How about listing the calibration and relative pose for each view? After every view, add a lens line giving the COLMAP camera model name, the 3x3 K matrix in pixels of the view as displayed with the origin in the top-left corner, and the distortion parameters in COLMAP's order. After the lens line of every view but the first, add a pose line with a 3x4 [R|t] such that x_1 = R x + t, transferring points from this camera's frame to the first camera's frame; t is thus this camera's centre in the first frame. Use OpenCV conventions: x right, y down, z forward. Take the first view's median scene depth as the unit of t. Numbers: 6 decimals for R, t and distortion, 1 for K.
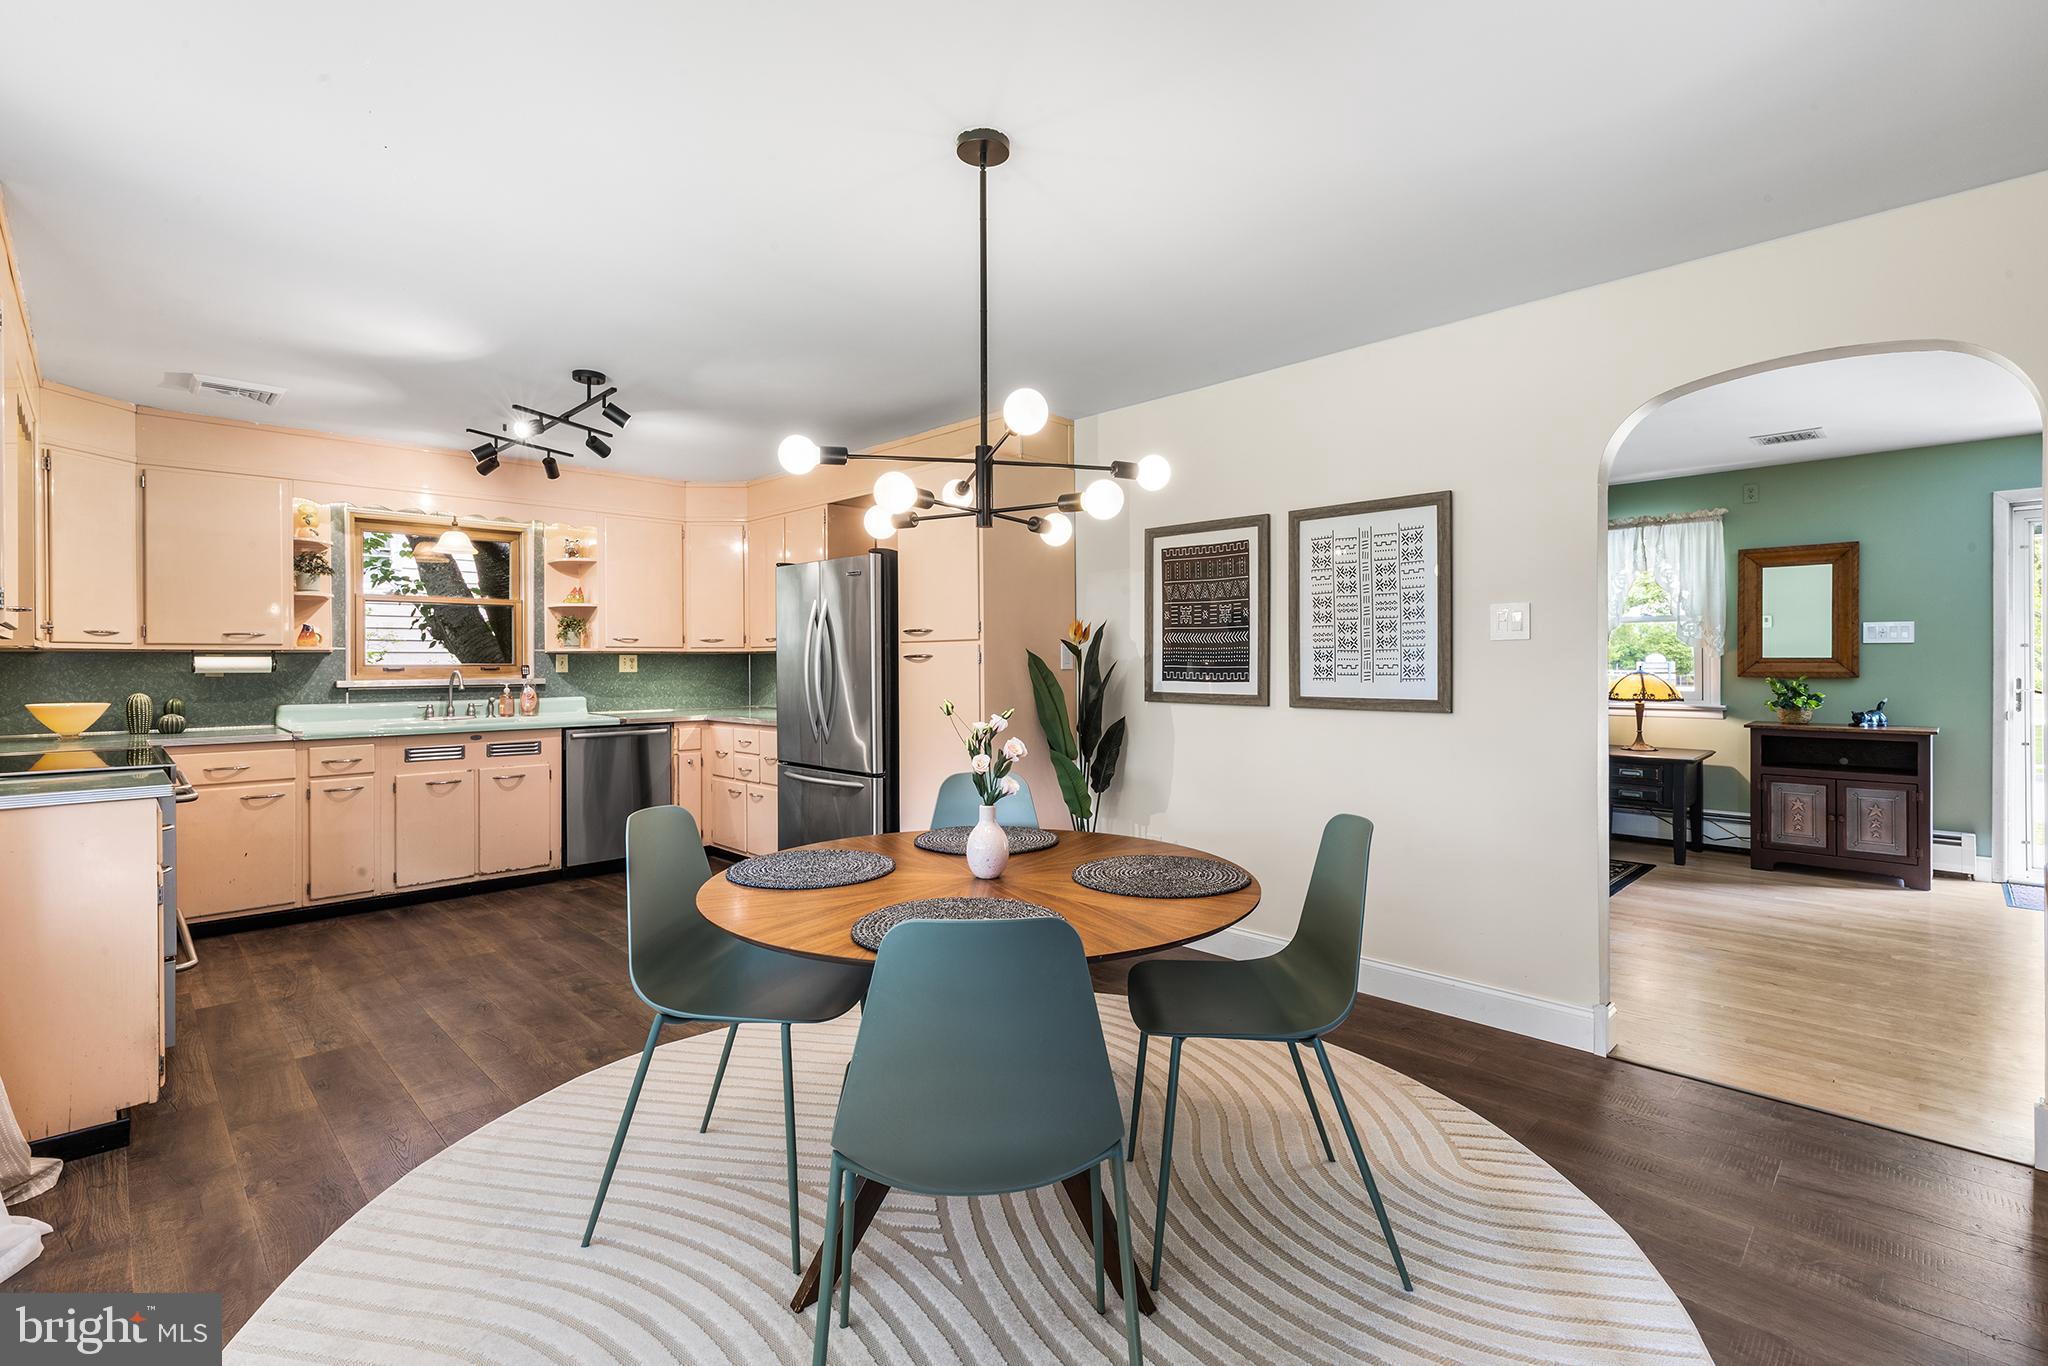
lens RADIAL K [[926.8, 0, 1021.9], [0, 926.8, 664.4], [0, 0, 1]] dist [0.003354, -0.000962]
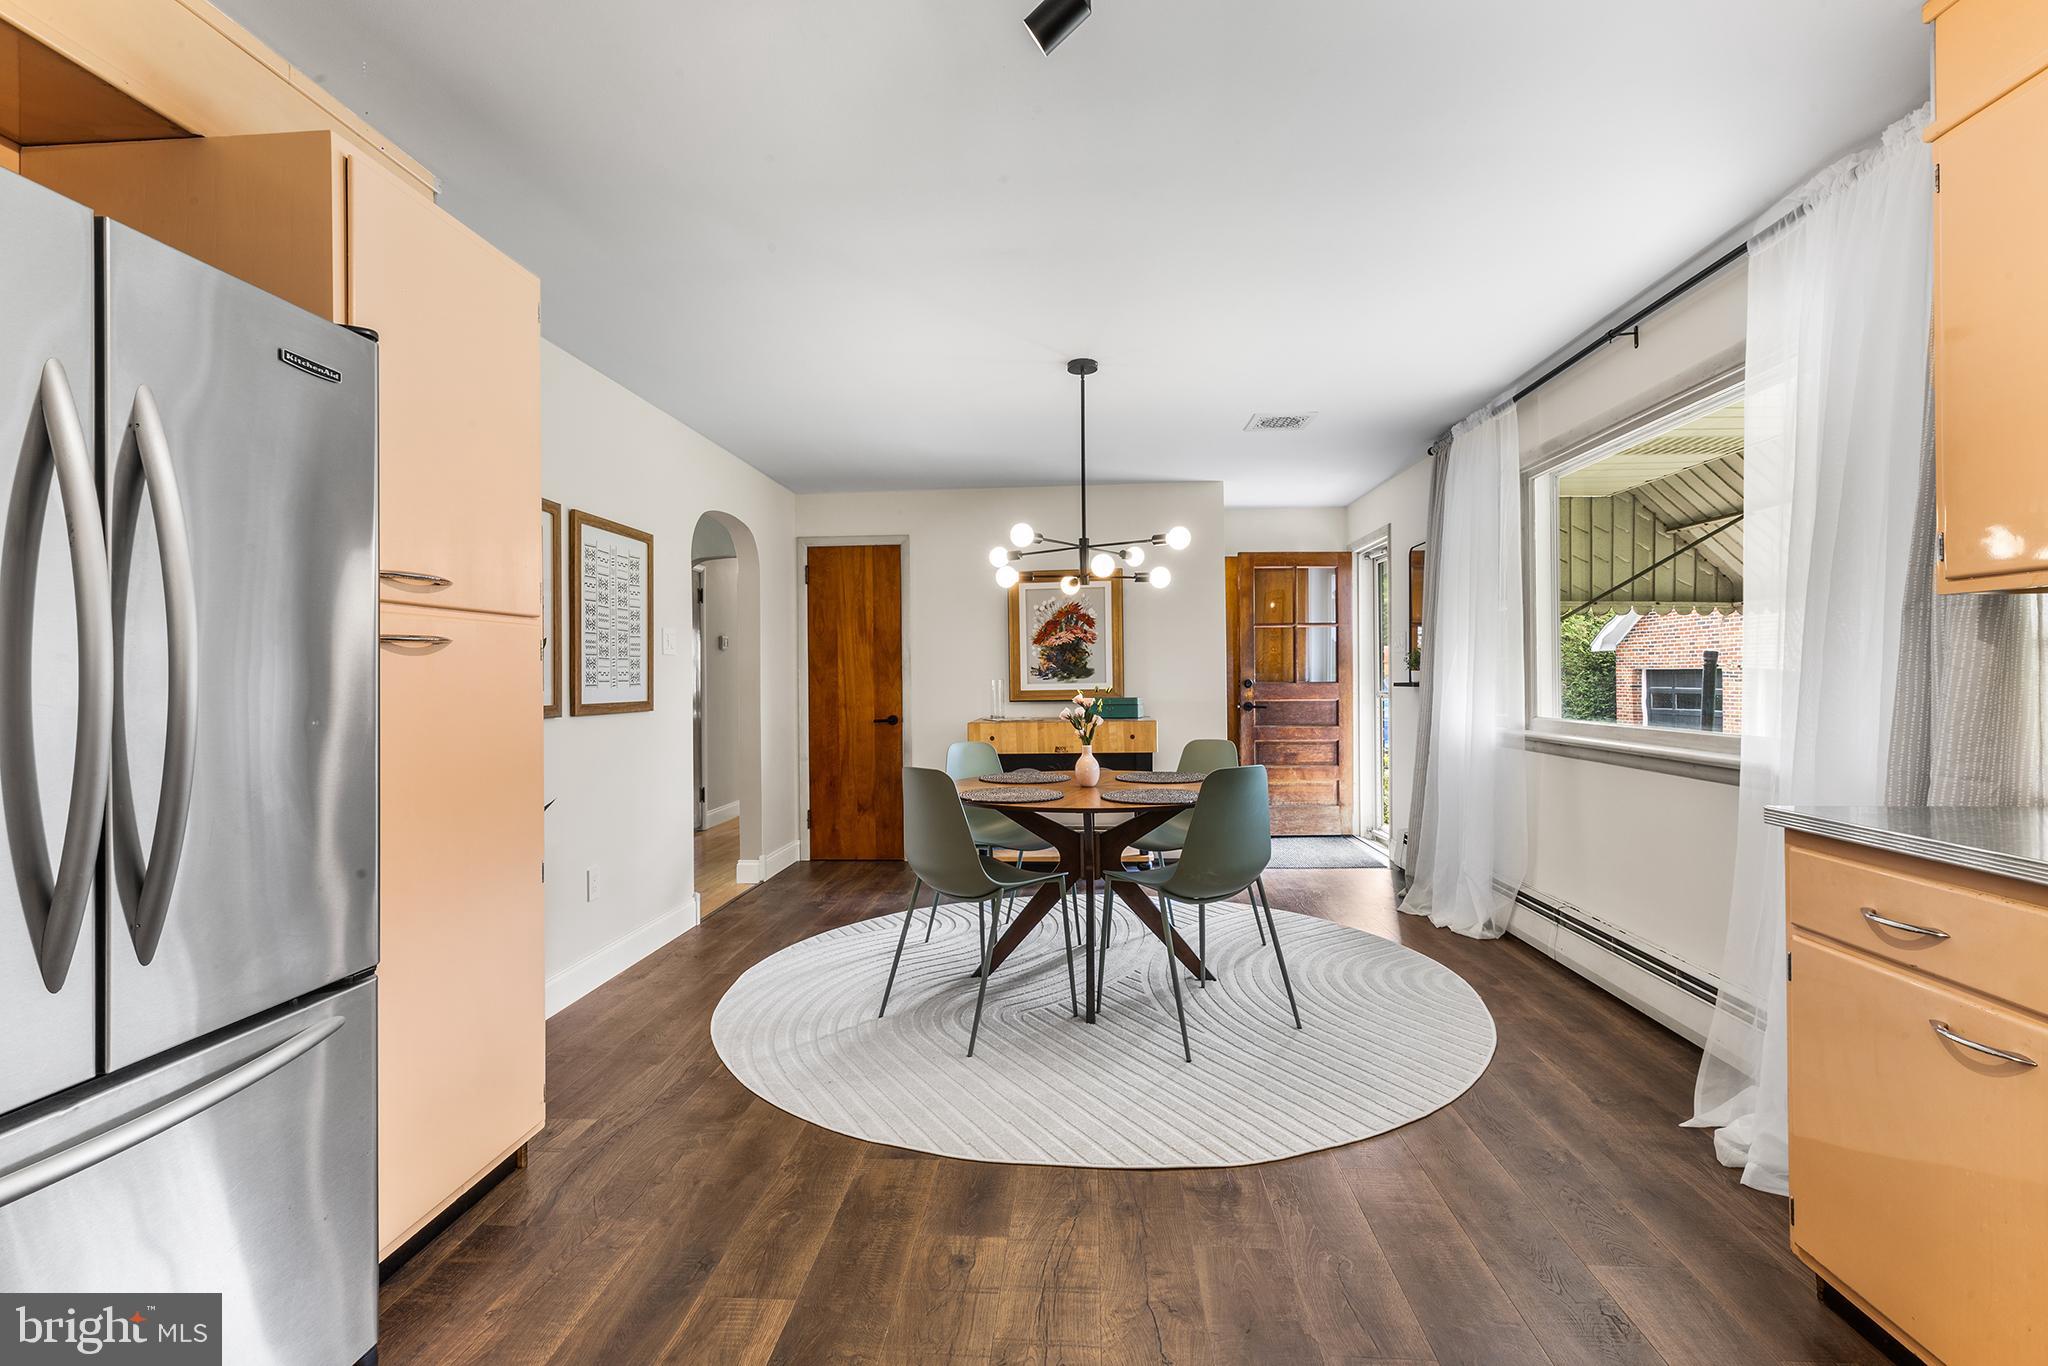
lens RADIAL K [[926.8, 0, 1021.9], [0, 926.8, 664.4], [0, 0, 1]] dist [0.003354, -0.000962]
pose [[-0.659601, 0.020323, 0.751341, -0.552451], [0.012065, 0.999792, -0.016451, 0.011383], [-0.751519, -0.001786, -0.659709, 0.975906]]
